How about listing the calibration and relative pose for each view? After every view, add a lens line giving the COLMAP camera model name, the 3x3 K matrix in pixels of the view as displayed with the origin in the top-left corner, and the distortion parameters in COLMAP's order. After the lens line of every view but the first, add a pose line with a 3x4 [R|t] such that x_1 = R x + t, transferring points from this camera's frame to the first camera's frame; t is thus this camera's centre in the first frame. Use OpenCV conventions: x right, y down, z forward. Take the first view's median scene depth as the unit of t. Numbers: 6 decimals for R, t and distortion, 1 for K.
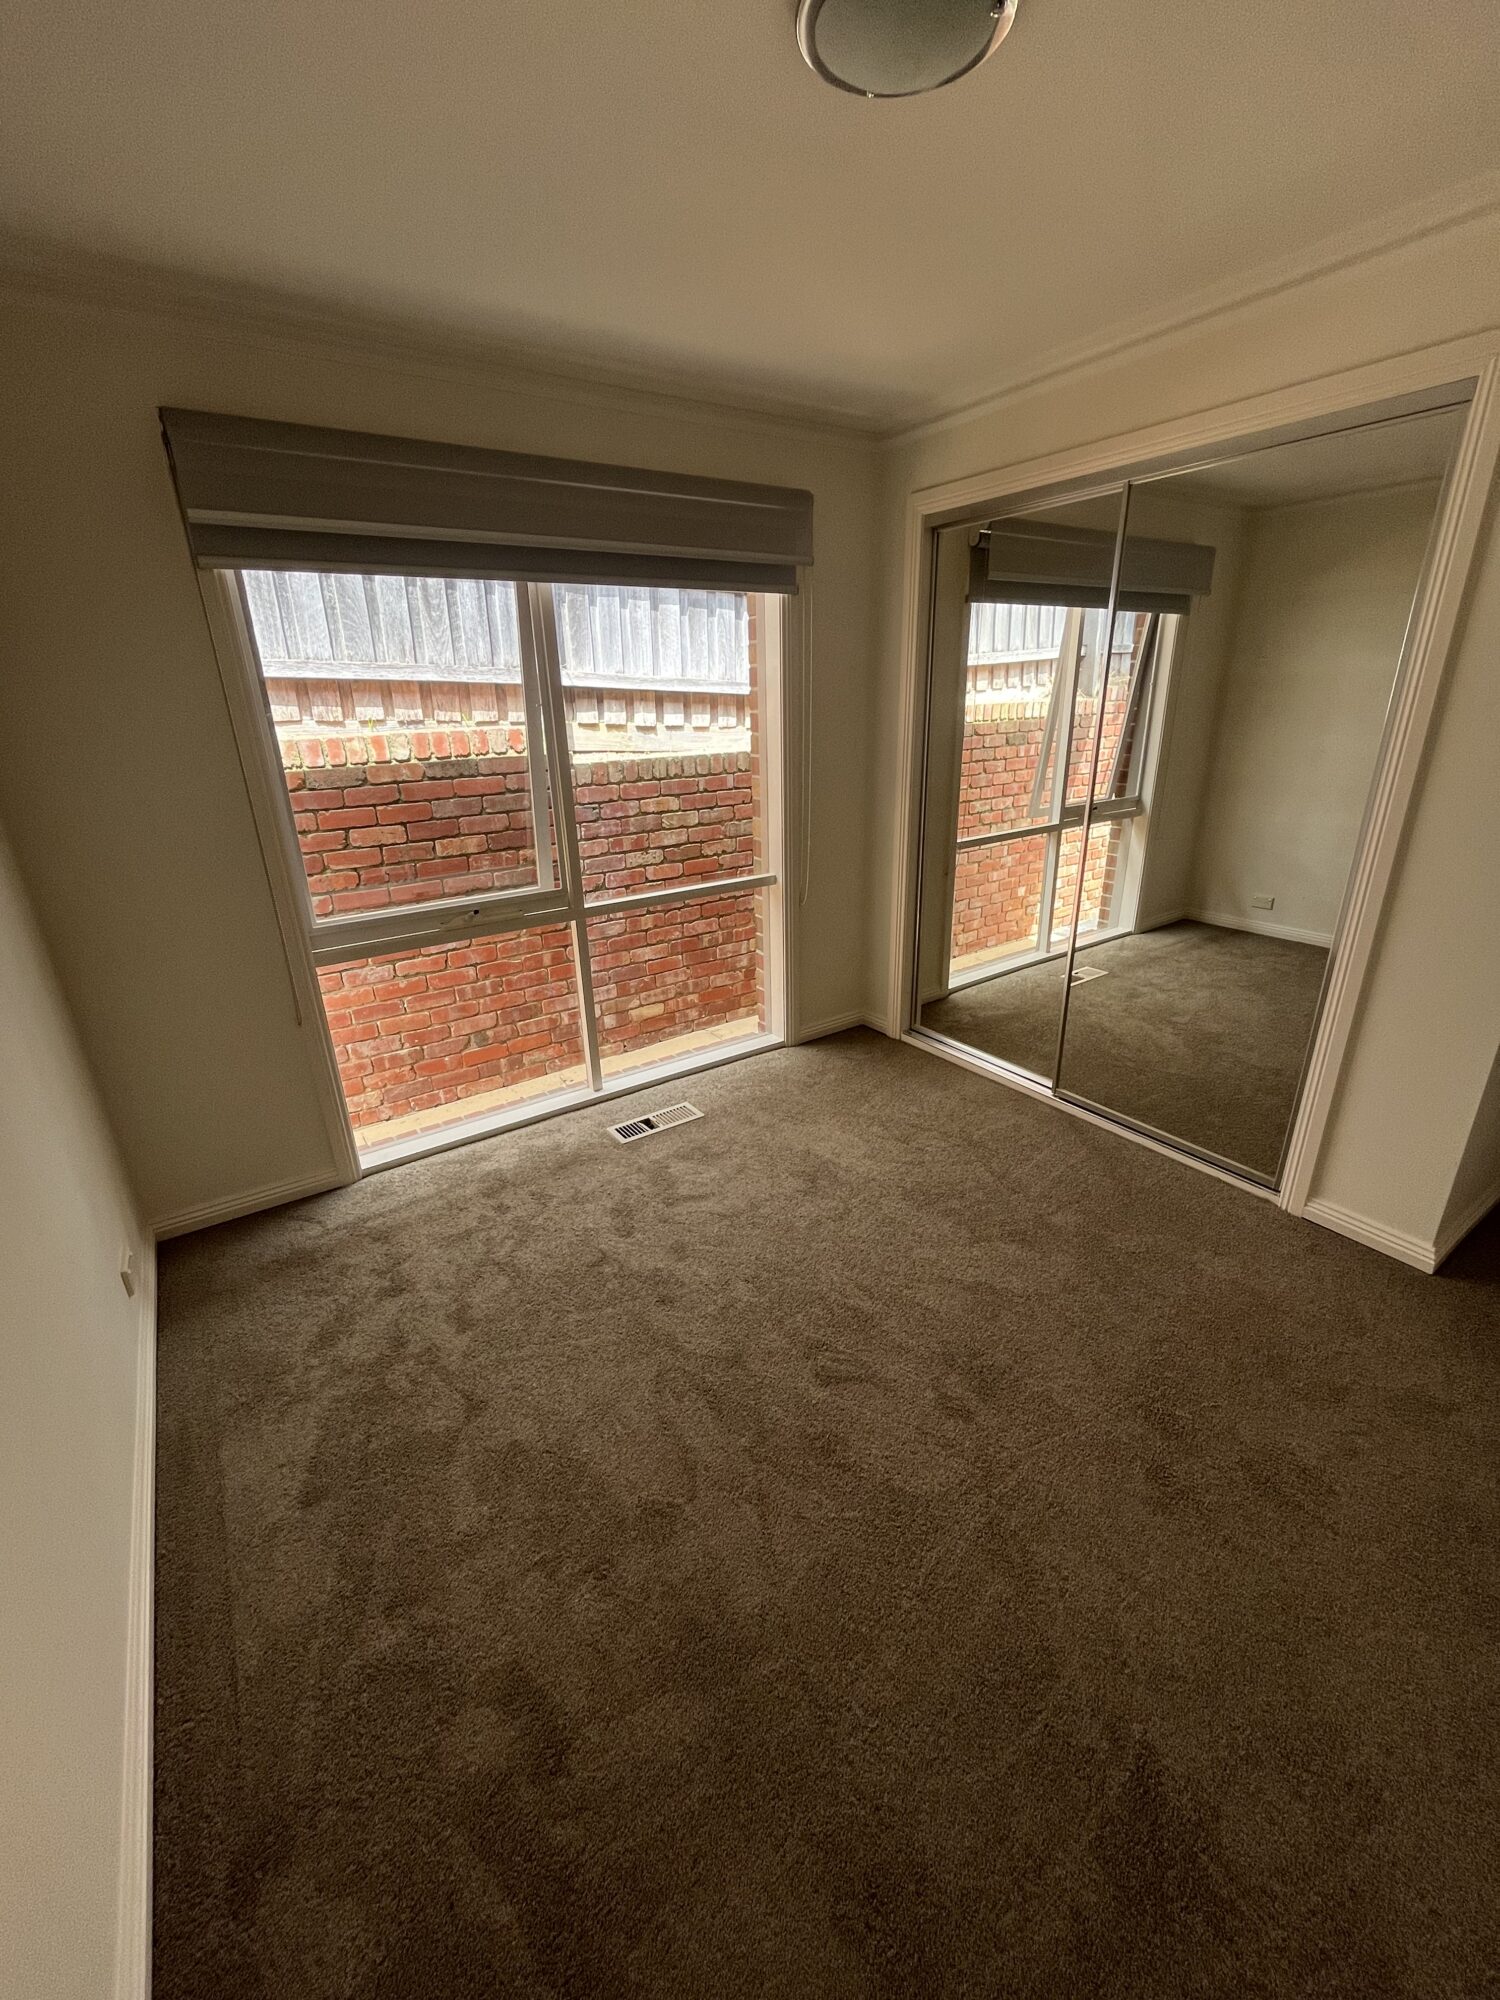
lens RADIAL K [[809.0, 0, 750.0], [0, 809.0, 1000.0], [0, 0, 1]] dist [0.008877, -0.000019]
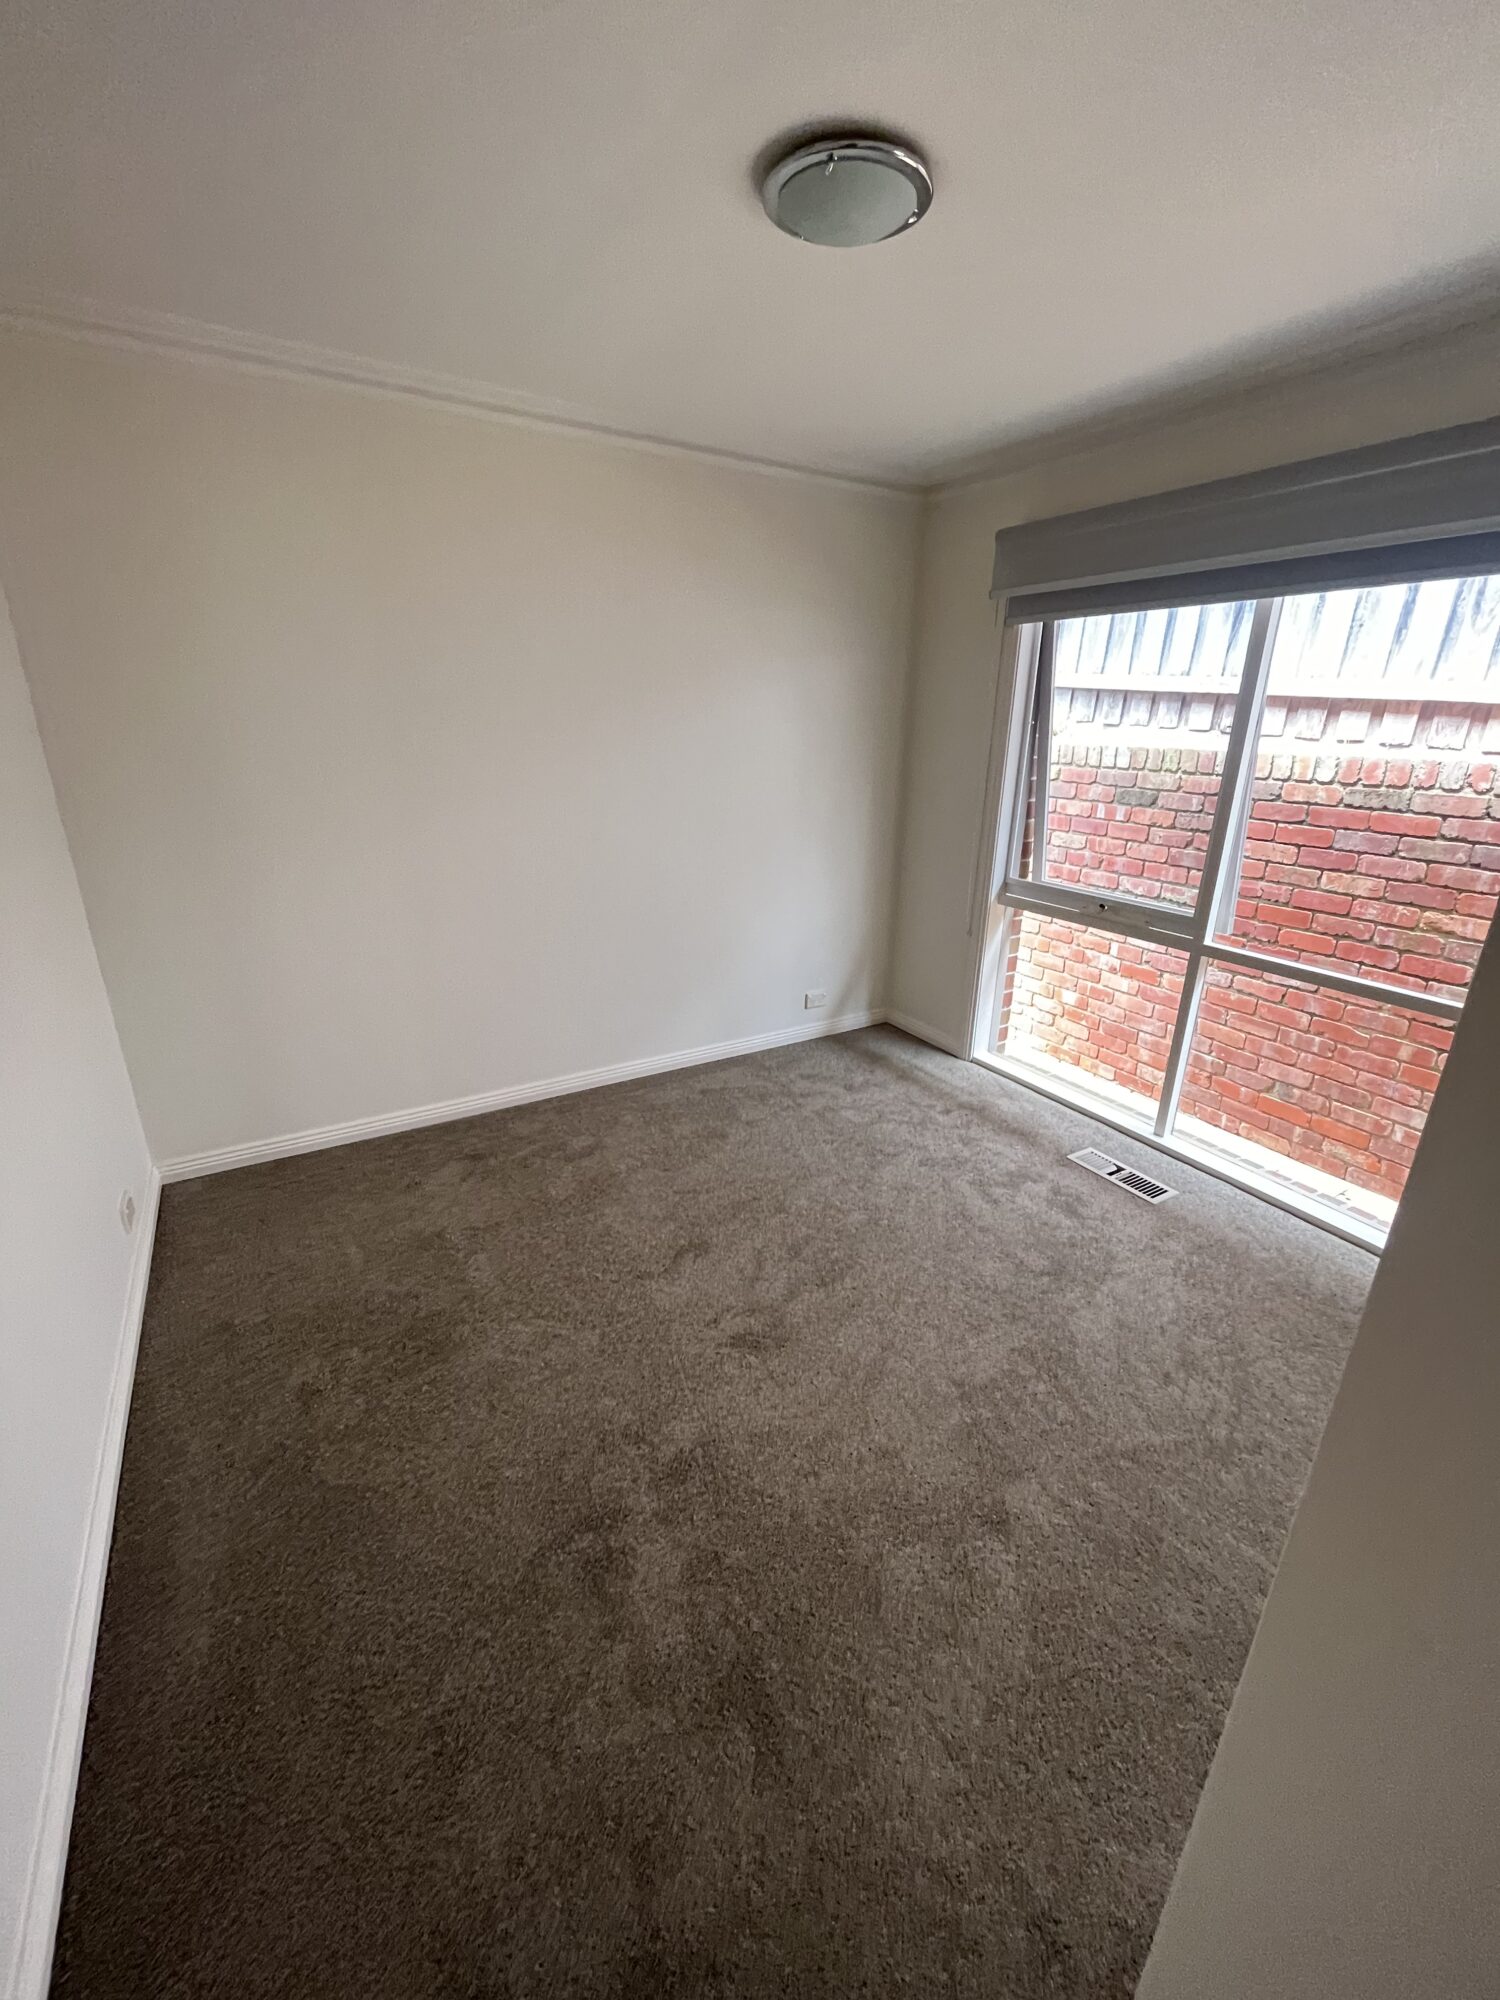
lens RADIAL K [[809.0, 0, 750.0], [0, 809.0, 1000.0], [0, 0, 1]] dist [0.008877, -0.000019]
pose [[-0.036634, 0.363088, -0.931035, 0.573137], [-0.373207, 0.859281, 0.349790, -0.155406], [0.927024, 0.360283, 0.104028, 0.360419]]
